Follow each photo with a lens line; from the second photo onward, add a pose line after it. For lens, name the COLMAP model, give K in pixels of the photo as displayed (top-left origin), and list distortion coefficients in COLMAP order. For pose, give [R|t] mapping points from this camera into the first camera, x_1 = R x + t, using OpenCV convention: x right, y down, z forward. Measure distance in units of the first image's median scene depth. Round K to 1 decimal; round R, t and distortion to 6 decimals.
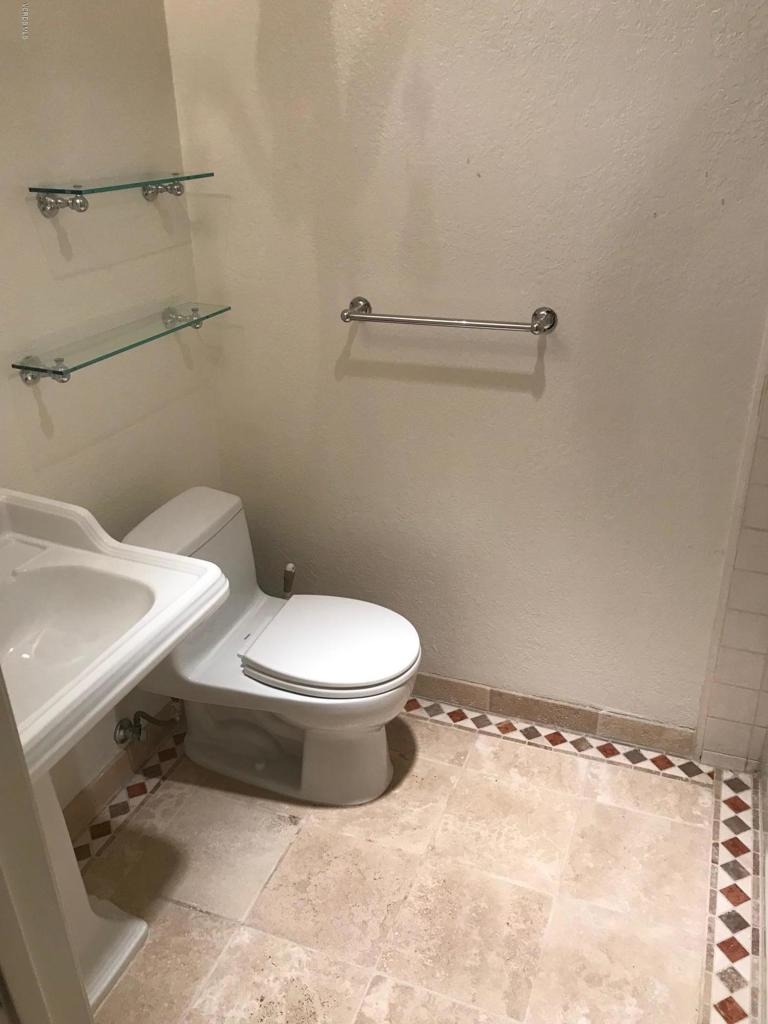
lens RADIAL K [[817.8, 0, 386.6], [0, 817.8, 517.6], [0, 0, 1]] dist [0.034670, -0.055460]
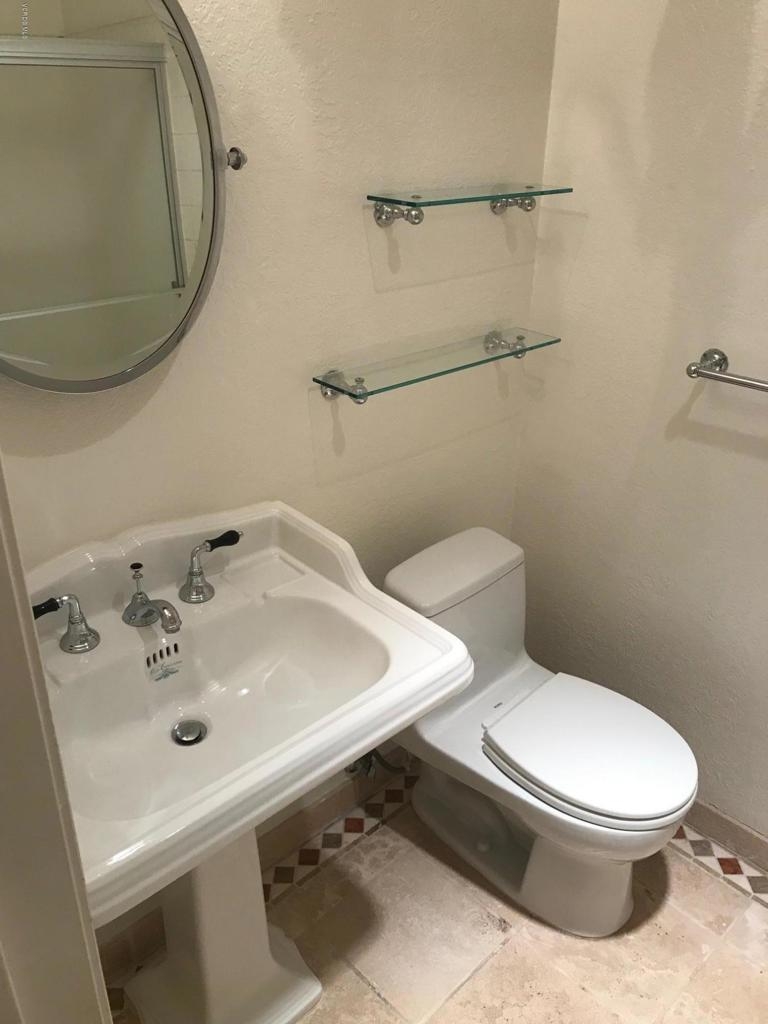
lens RADIAL K [[817.8, 0, 386.6], [0, 817.8, 517.6], [0, 0, 1]] dist [0.034670, -0.055460]
pose [[0.907558, 0.209144, -0.364138, 0.002151], [-0.210566, 0.976906, 0.036285, -0.062848], [0.363317, 0.043744, 0.930638, 0.119268]]
